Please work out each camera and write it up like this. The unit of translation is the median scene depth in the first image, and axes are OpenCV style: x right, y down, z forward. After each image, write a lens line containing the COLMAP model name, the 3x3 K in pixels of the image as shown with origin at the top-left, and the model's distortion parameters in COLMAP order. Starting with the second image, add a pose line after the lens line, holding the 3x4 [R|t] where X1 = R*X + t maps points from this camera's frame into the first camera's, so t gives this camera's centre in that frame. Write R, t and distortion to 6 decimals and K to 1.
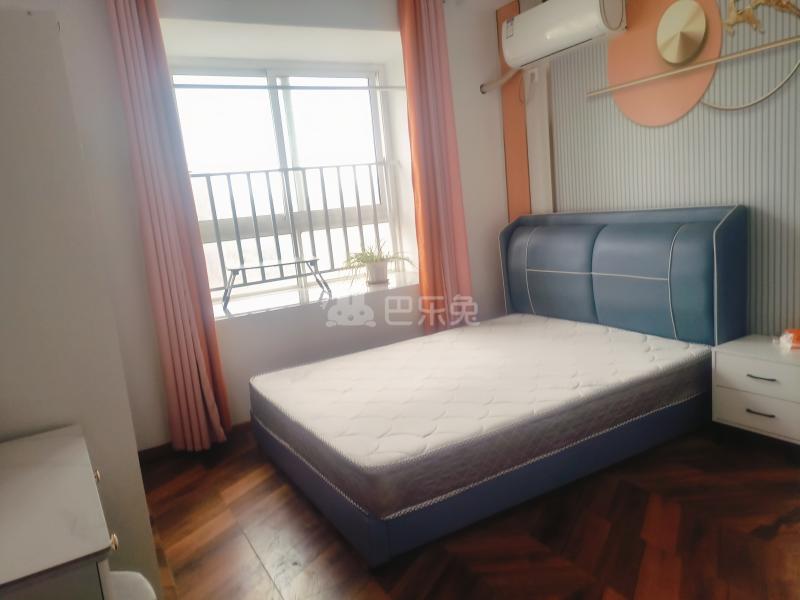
lens RADIAL K [[582.4, 0, 400.0], [0, 582.4, 300.0], [0, 0, 1]] dist [0.063105, -0.054521]
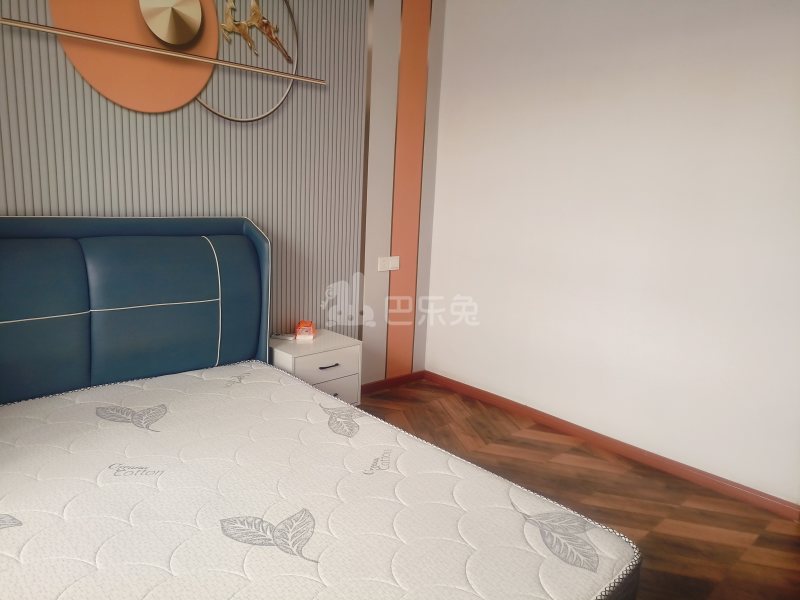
lens RADIAL K [[582.4, 0, 400.0], [0, 582.4, 300.0], [0, 0, 1]] dist [0.063105, -0.054521]
pose [[-0.242677, -0.102713, 0.964654, -0.349546], [0.139369, 0.980373, 0.139448, -0.092189], [-0.960044, 0.168284, -0.223599, 0.732995]]
